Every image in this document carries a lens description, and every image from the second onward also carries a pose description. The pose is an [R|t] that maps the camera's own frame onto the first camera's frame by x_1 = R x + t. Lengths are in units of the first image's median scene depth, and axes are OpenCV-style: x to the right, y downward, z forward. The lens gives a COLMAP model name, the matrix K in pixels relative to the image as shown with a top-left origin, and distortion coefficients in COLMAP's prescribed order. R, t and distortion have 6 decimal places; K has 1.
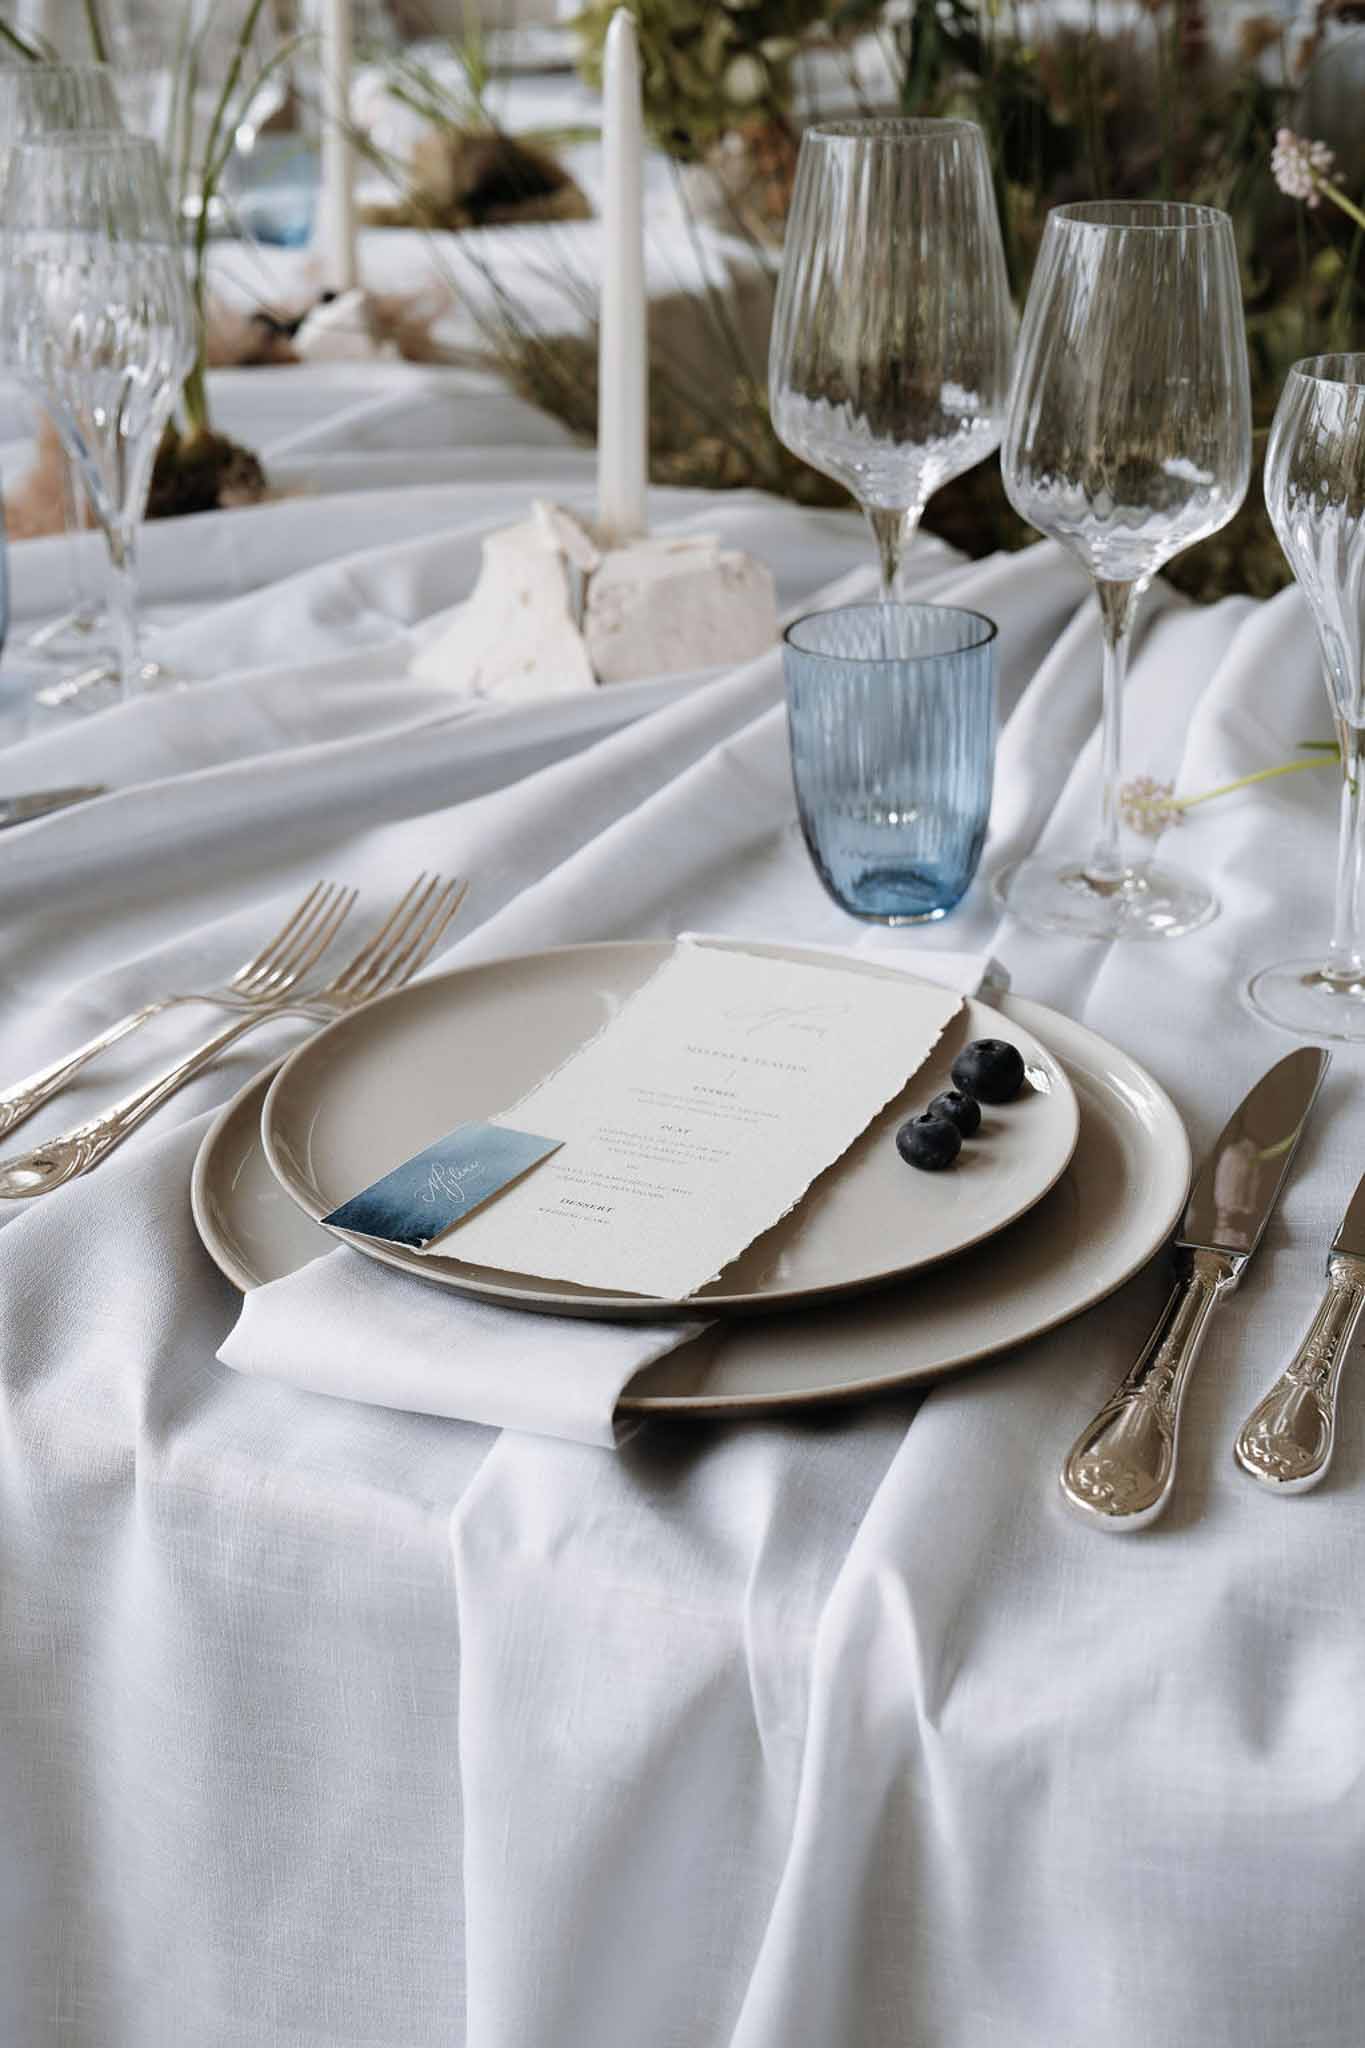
lens RADIAL K [[2637.1, 0, 692.4], [0, 2637.1, 793.6], [0, 0, 1]] dist [0.027775, 0.000000]
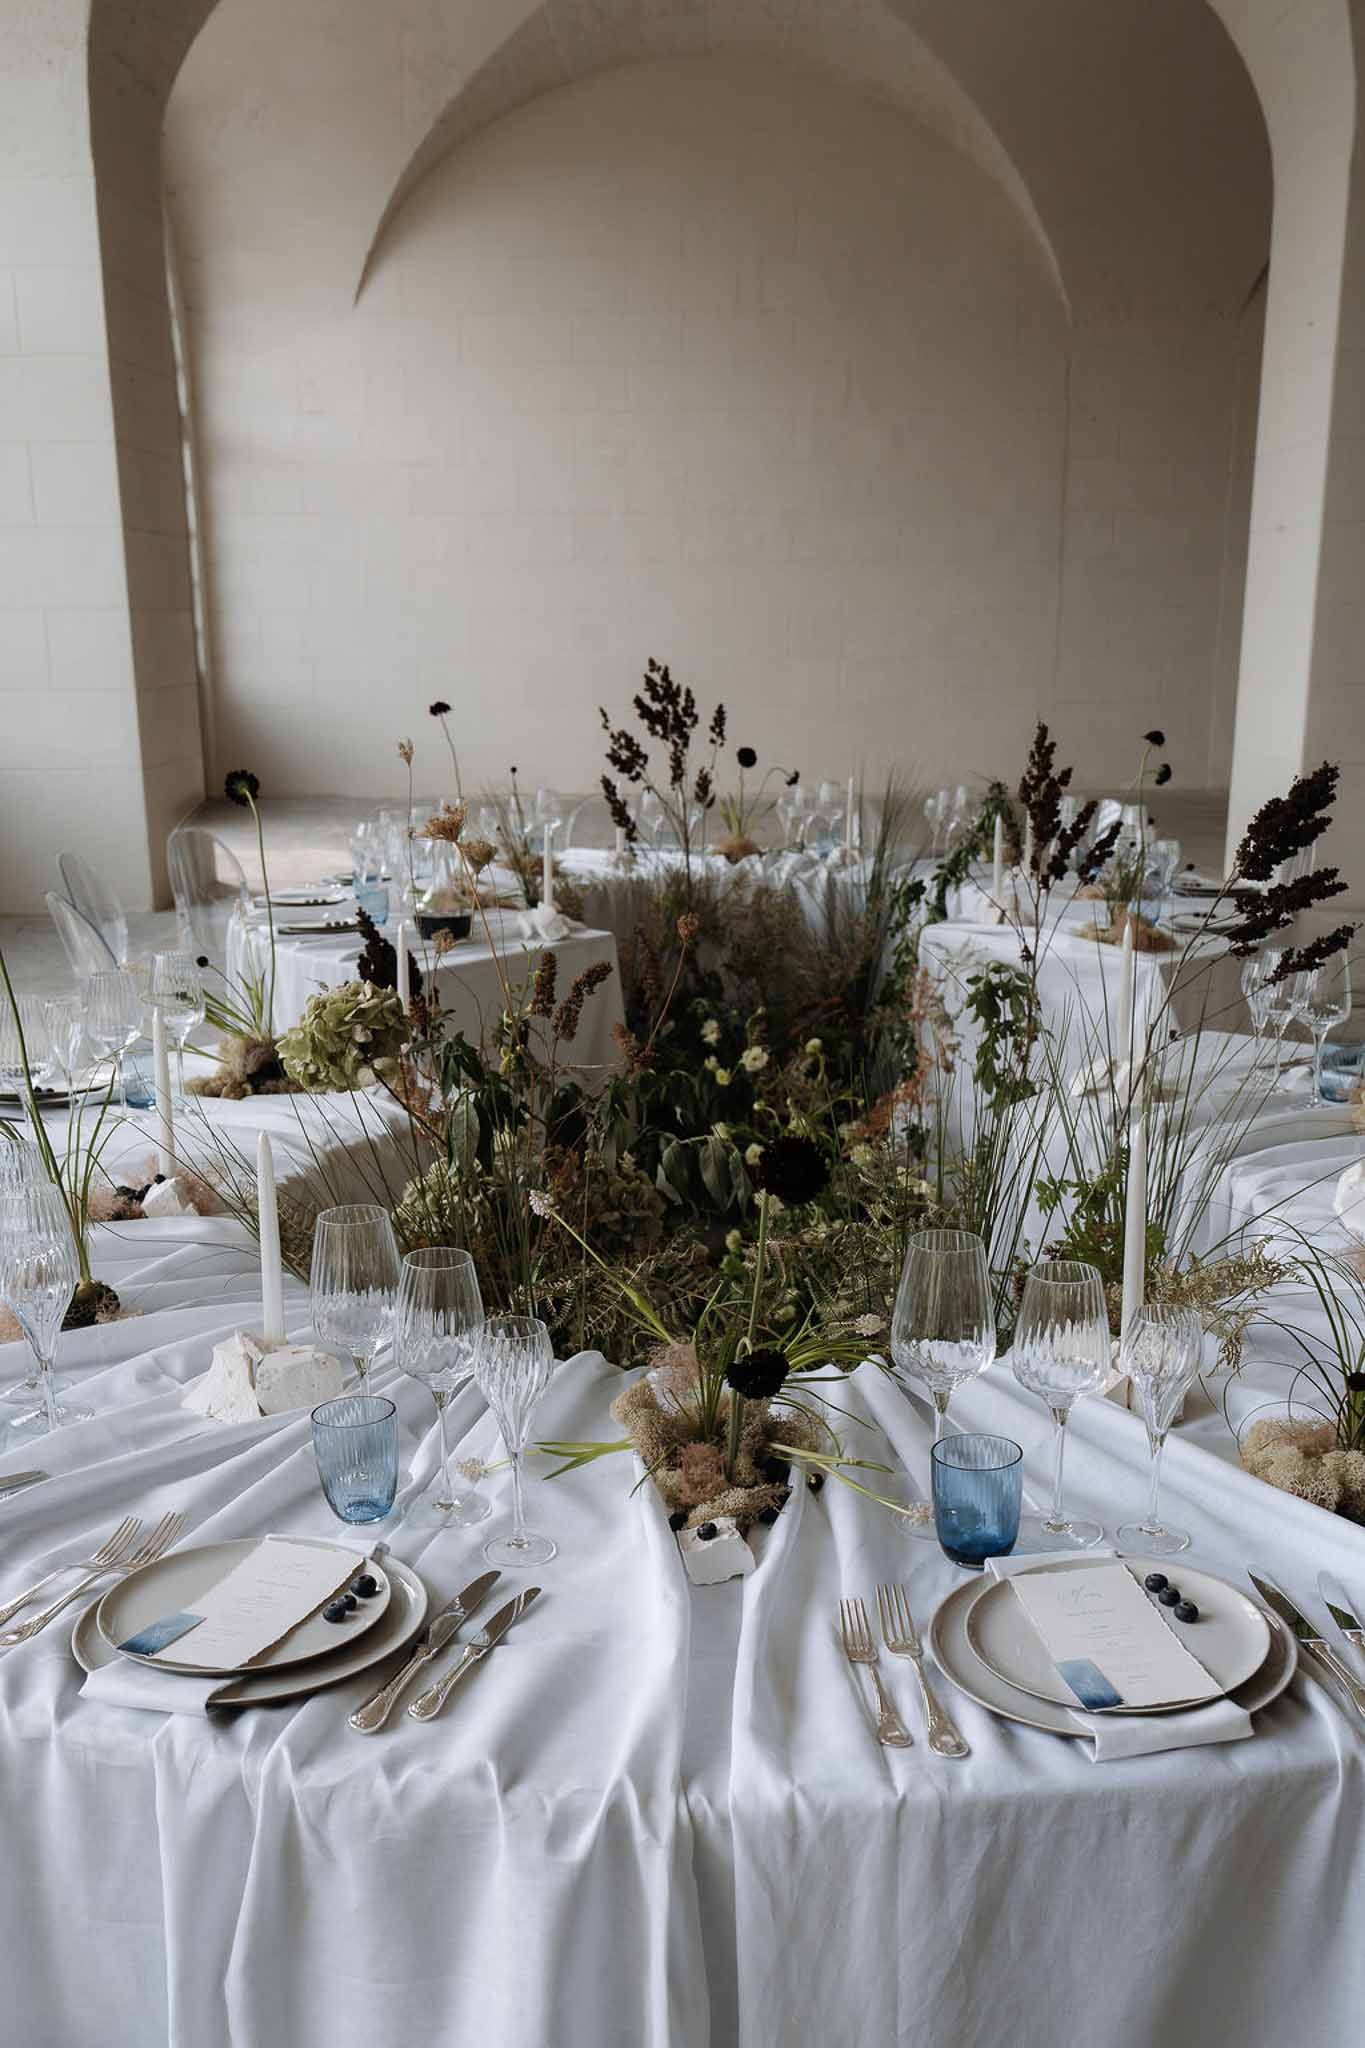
lens RADIAL K [[2002.8, 0, 703.2], [0, 2002.8, 1221.6], [0, 0, 1]] dist [-0.002365, 0.000000]
pose [[0.995136, -0.021623, 0.096105, 0.242369], [0.026582, 0.998364, -0.050620, -0.144527], [-0.094853, 0.052929, 0.994083, -1.032787]]
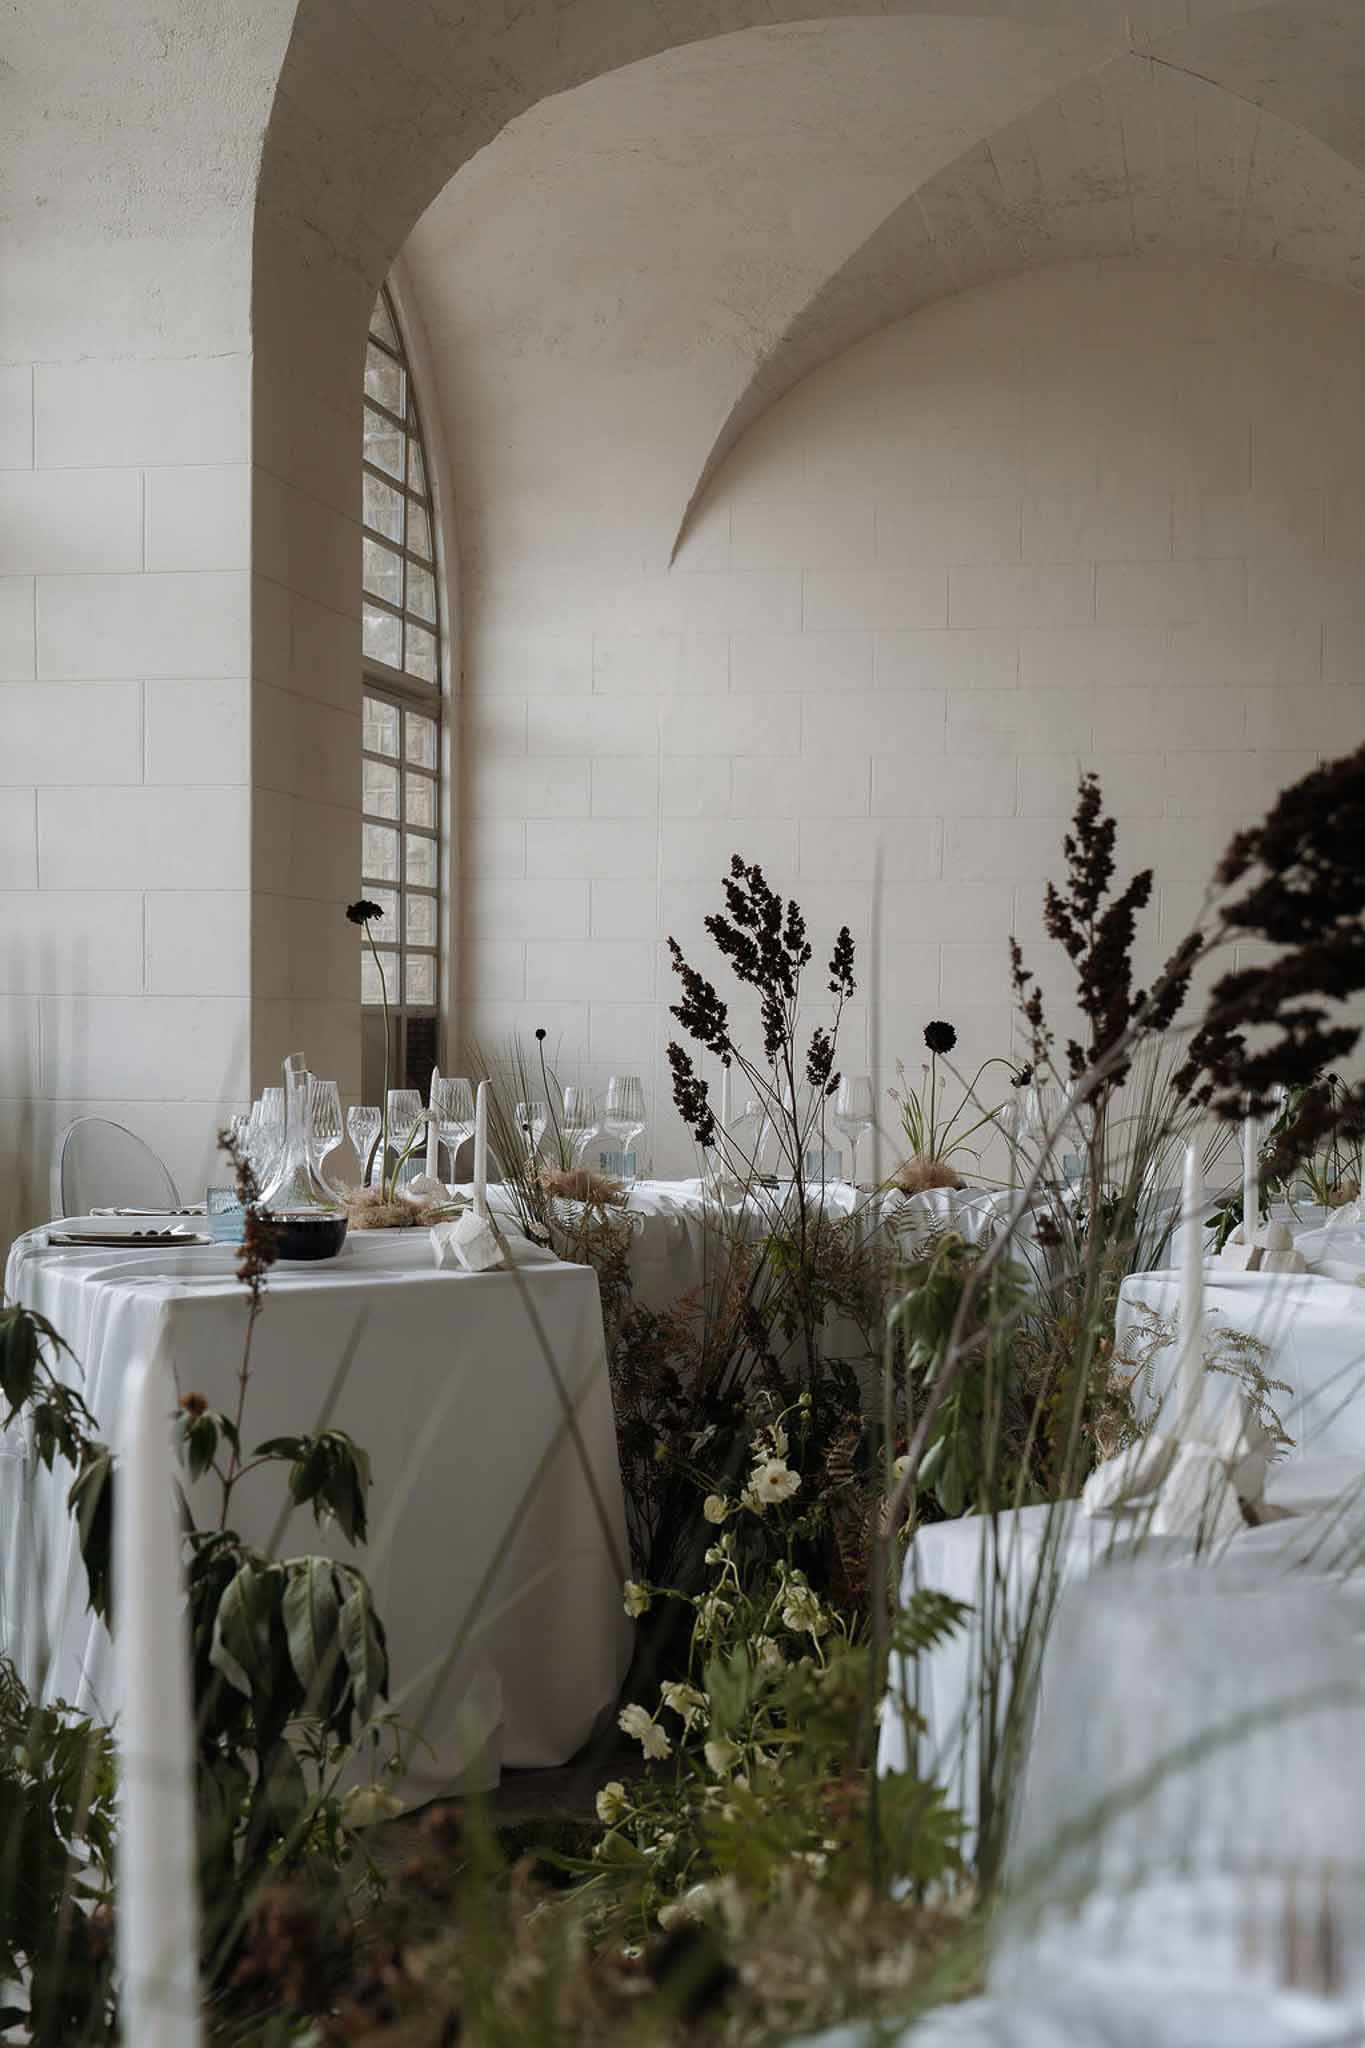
lens RADIAL K [[2641.5, 0, 679.4], [0, 2641.5, 1149.8], [0, 0, 1]] dist [0.006351, 0.000000]
pose [[0.994281, 0.027670, -0.103146, 1.203178], [-0.056017, 0.957443, -0.283135, -0.190581], [0.090922, 0.287294, 0.953517, 0.362556]]
